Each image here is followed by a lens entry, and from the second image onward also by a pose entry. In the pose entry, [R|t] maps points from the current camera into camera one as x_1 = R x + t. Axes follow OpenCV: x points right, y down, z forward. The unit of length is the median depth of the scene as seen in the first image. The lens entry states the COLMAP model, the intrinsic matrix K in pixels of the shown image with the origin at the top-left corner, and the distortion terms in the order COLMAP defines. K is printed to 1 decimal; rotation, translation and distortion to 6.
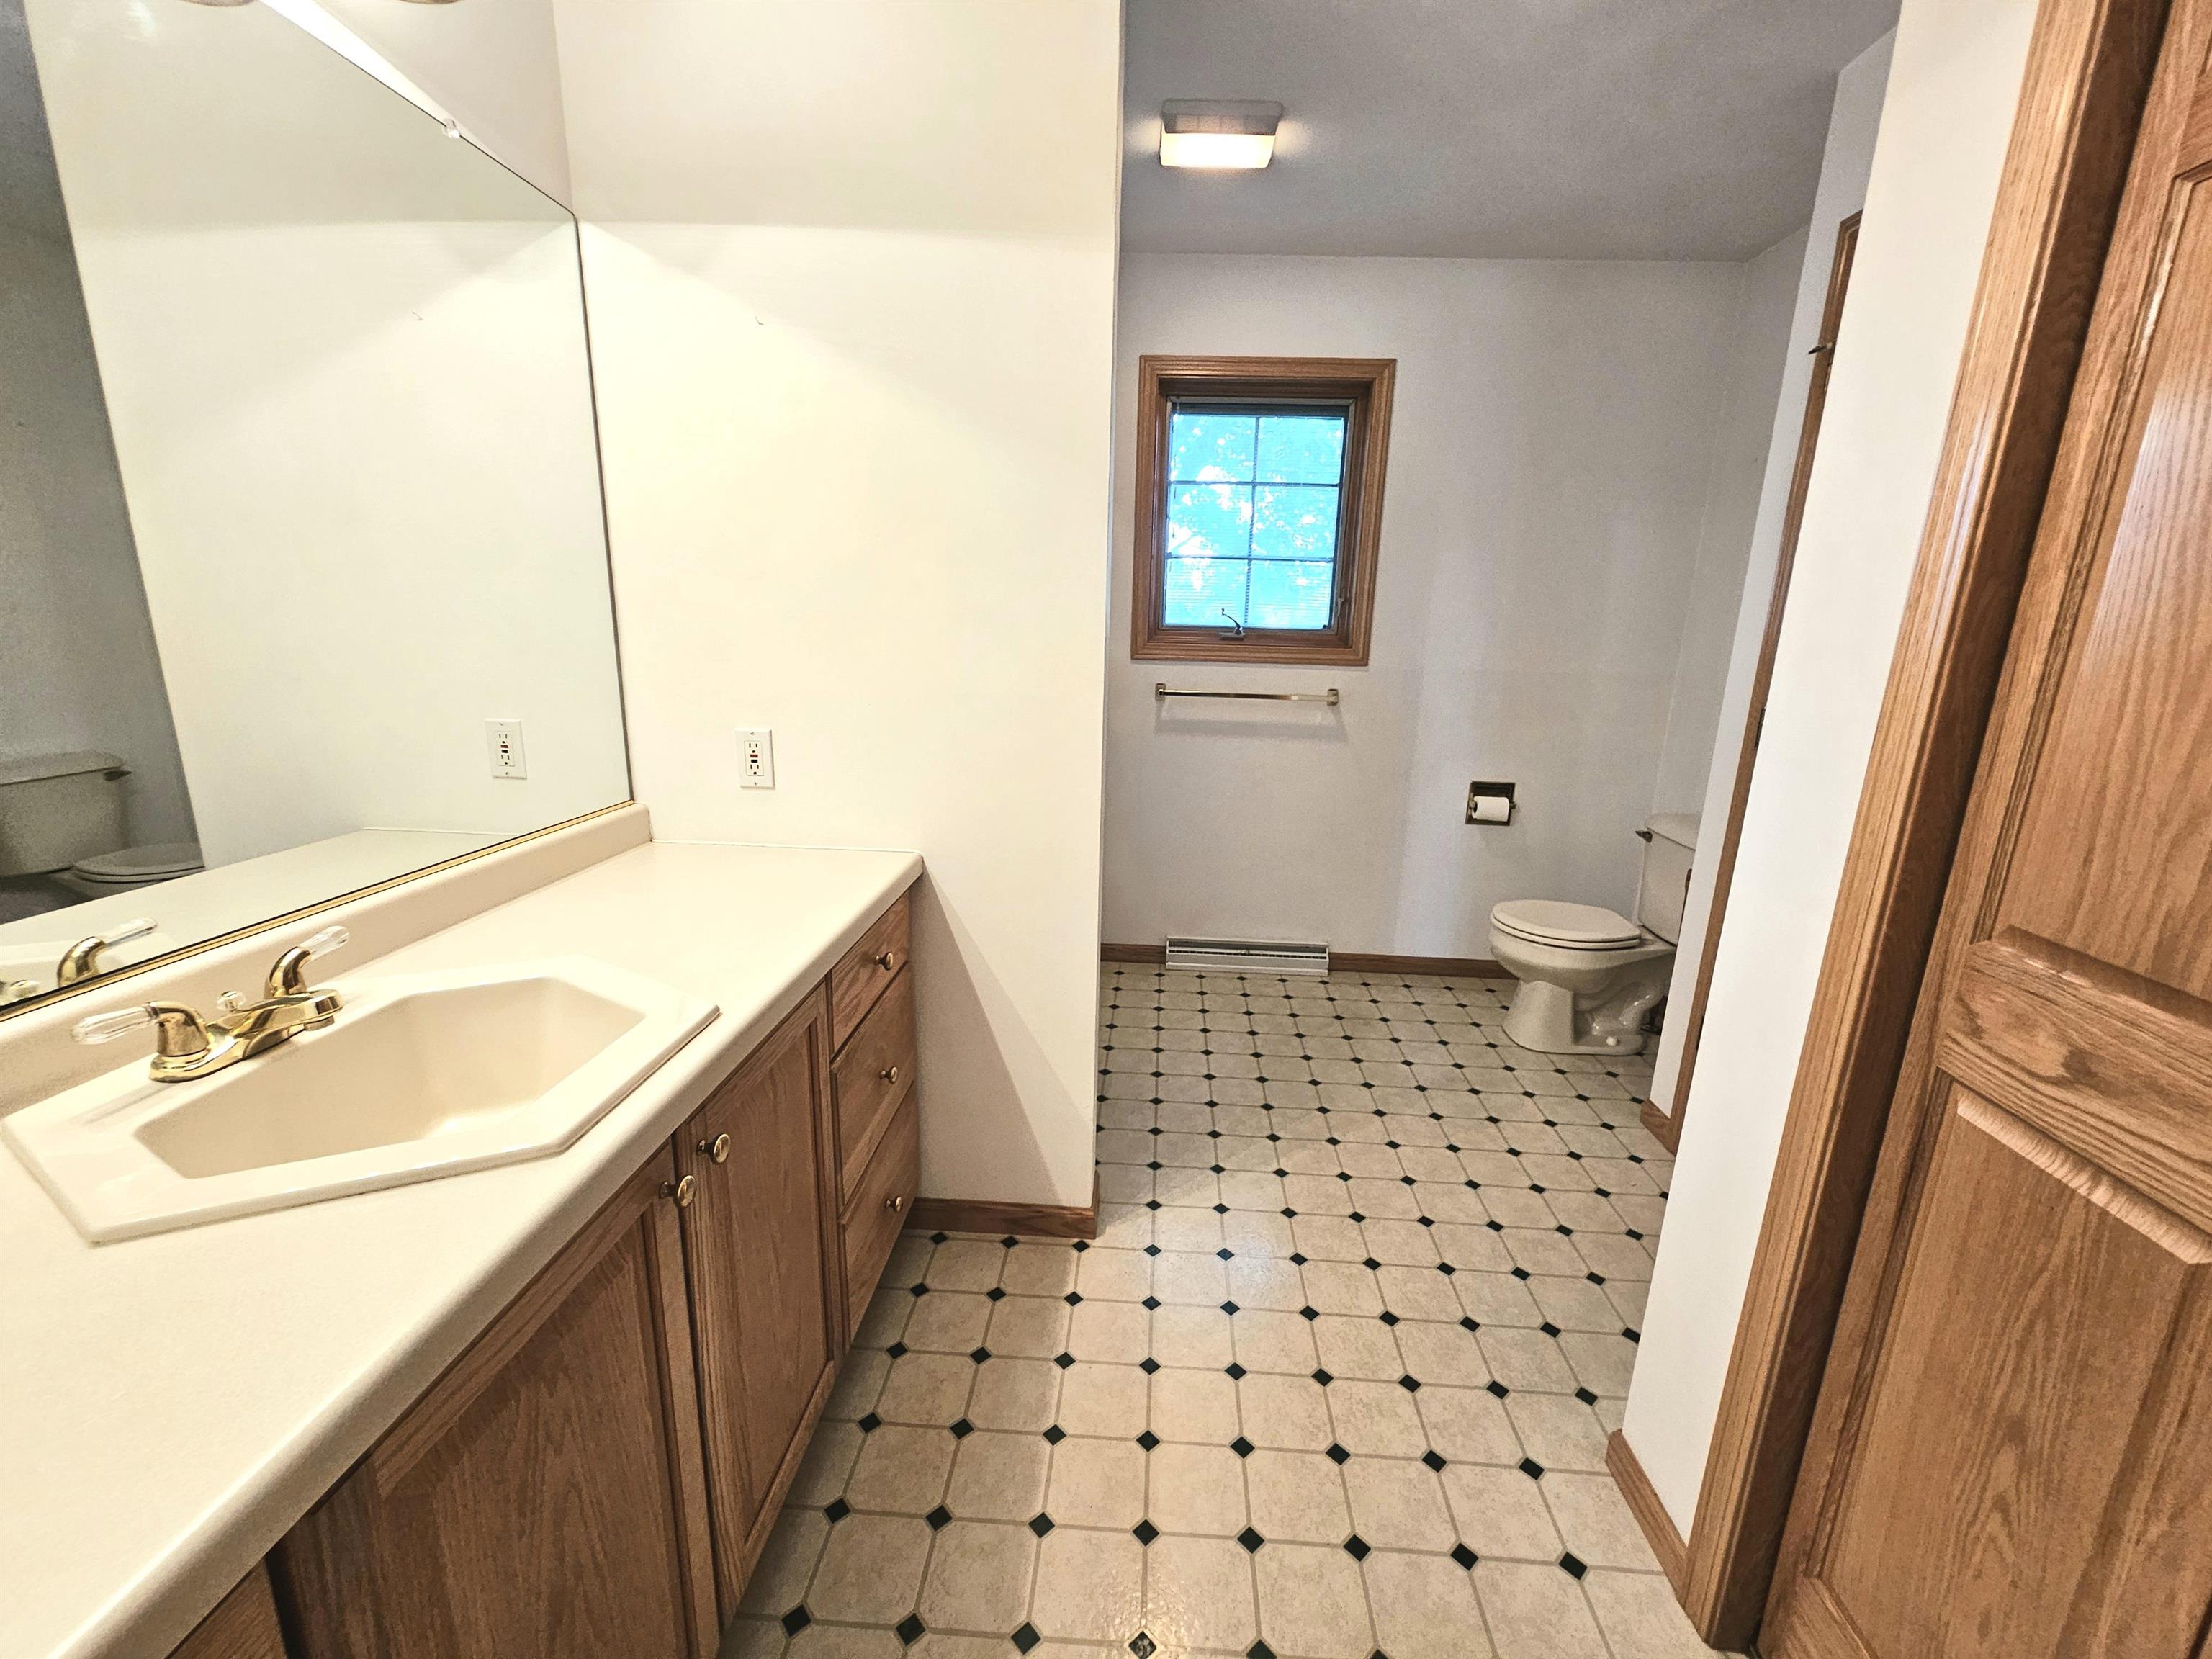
lens RADIAL K [[906.7, 0, 1114.9], [0, 906.7, 832.8], [0, 0, 1]] dist [-0.000980, -0.000051]
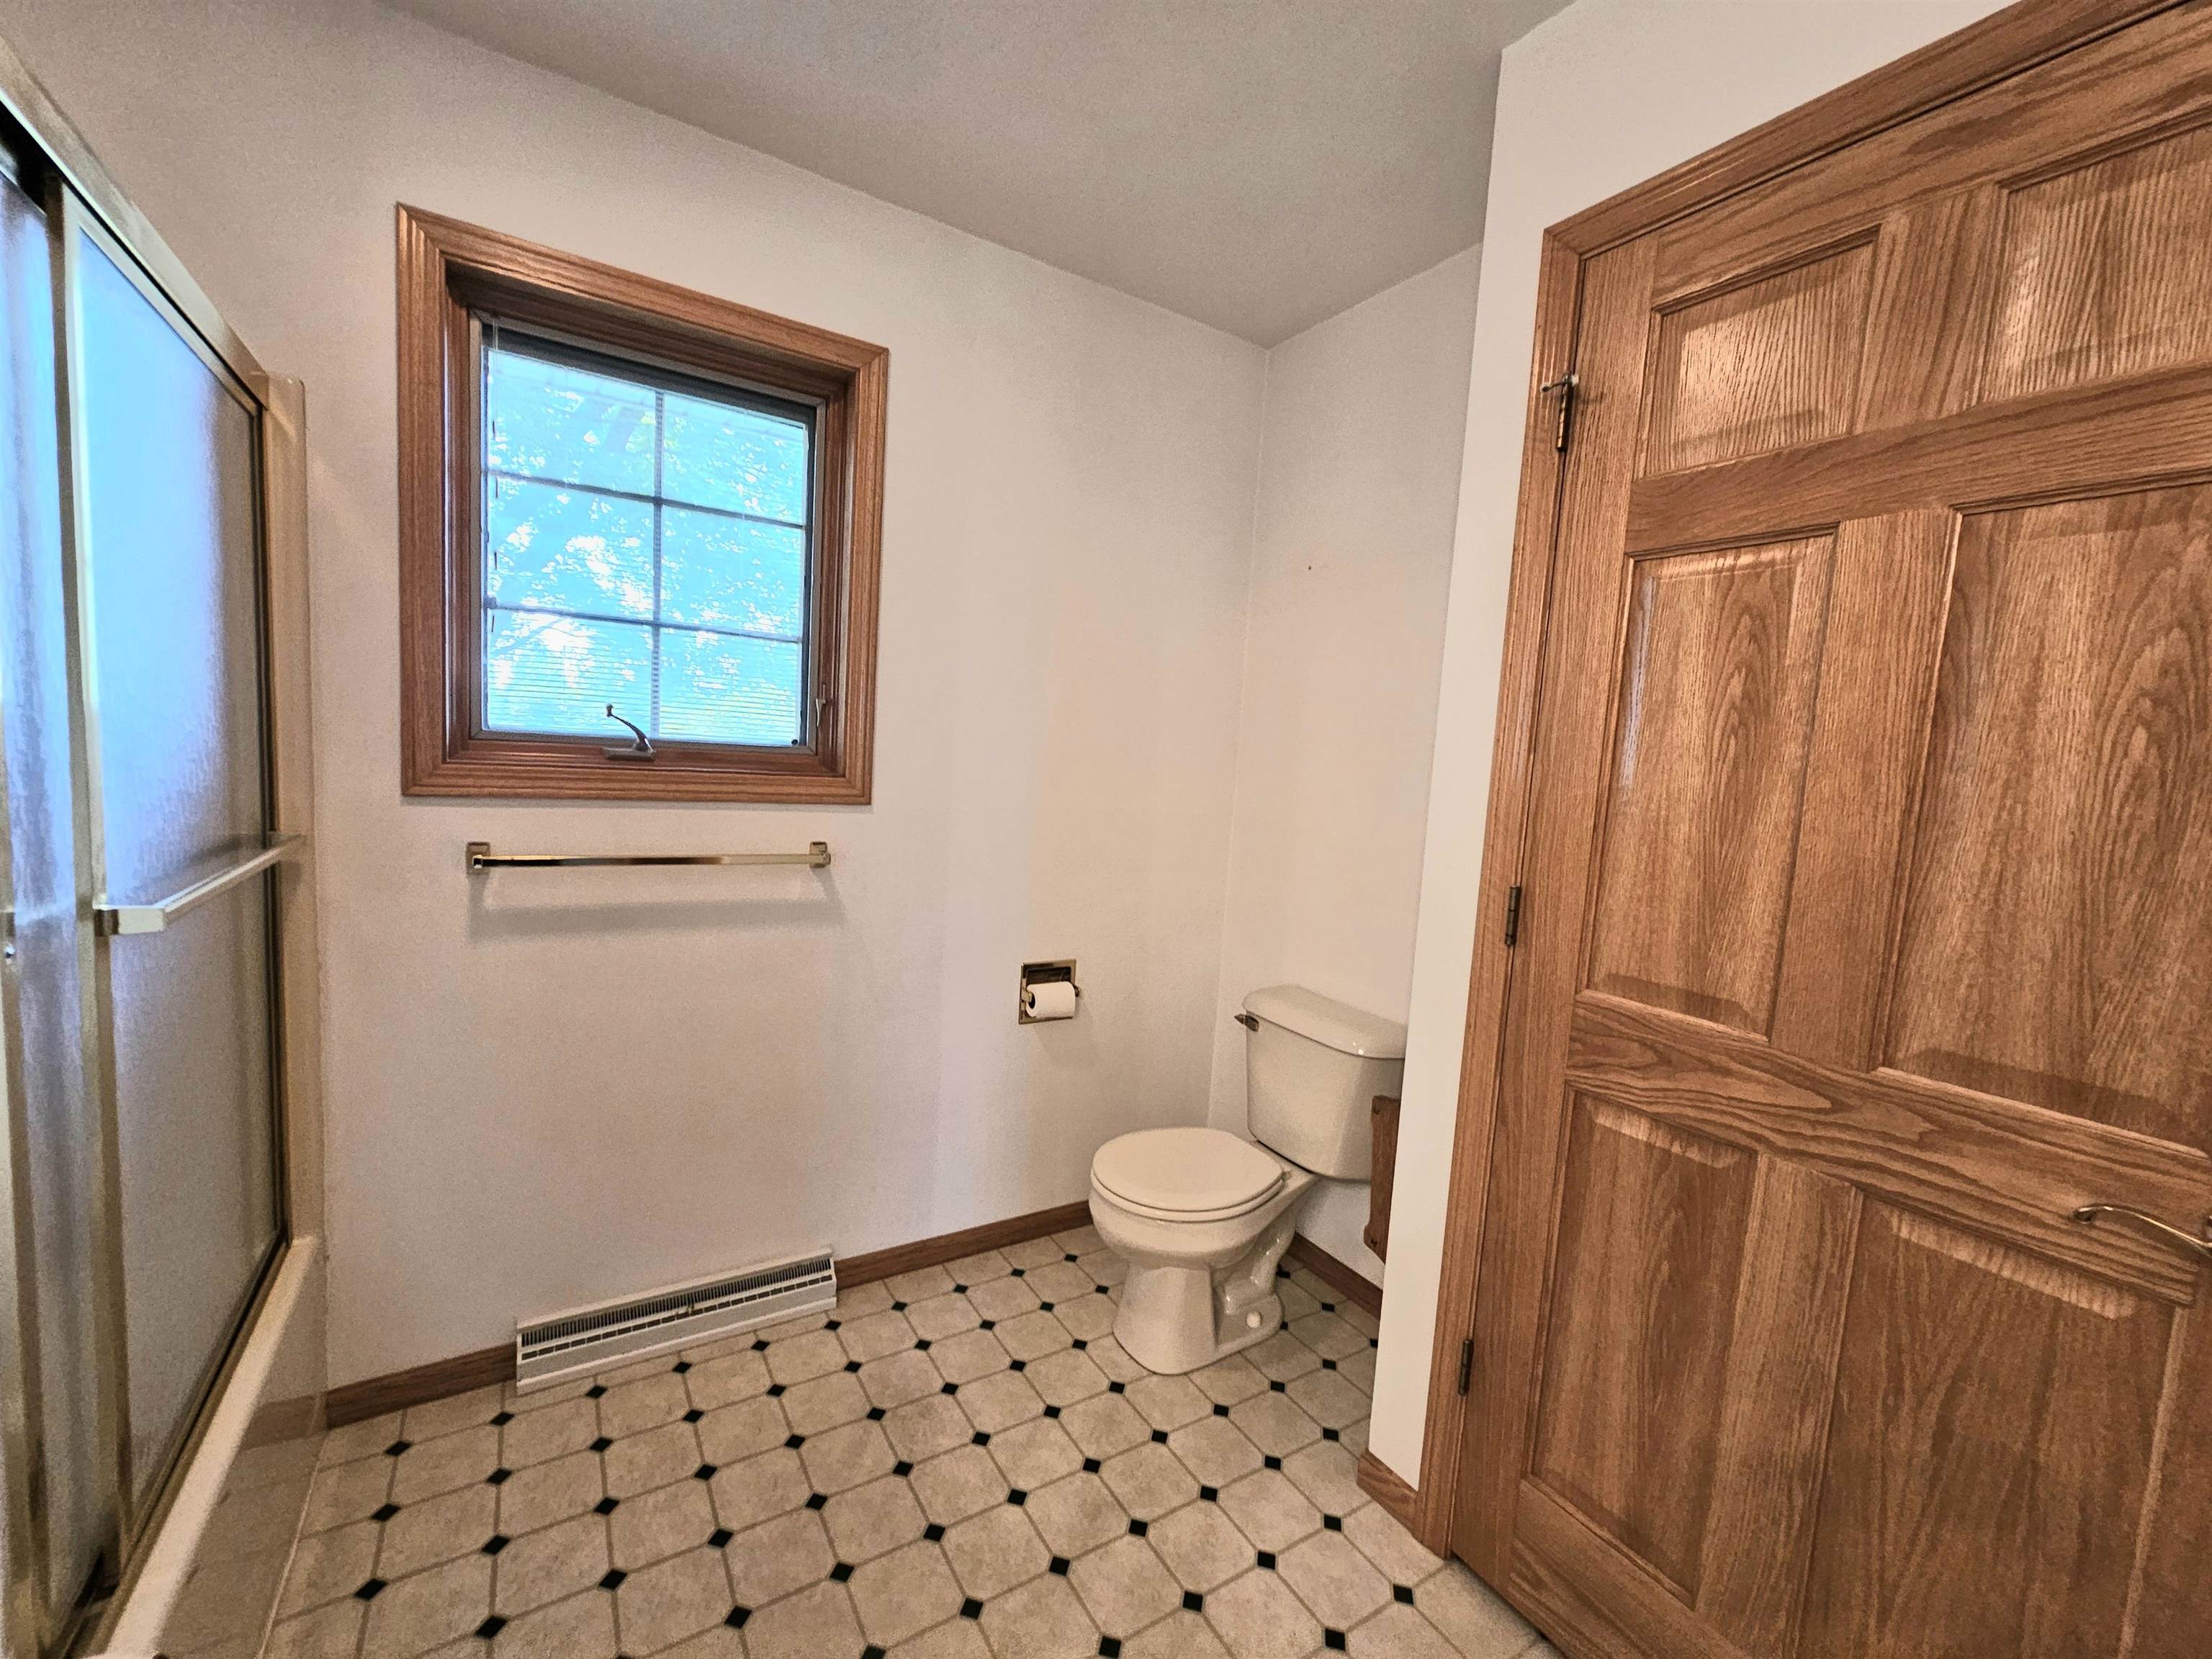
lens RADIAL K [[906.7, 0, 1115.9], [0, 906.7, 833.8], [0, 0, 1]] dist [-0.000980, -0.000051]
pose [[0.810632, -0.029314, 0.584822, 0.043309], [0.098296, 0.991386, -0.086556, -0.090213], [-0.577247, 0.127650, 0.806530, 0.382049]]
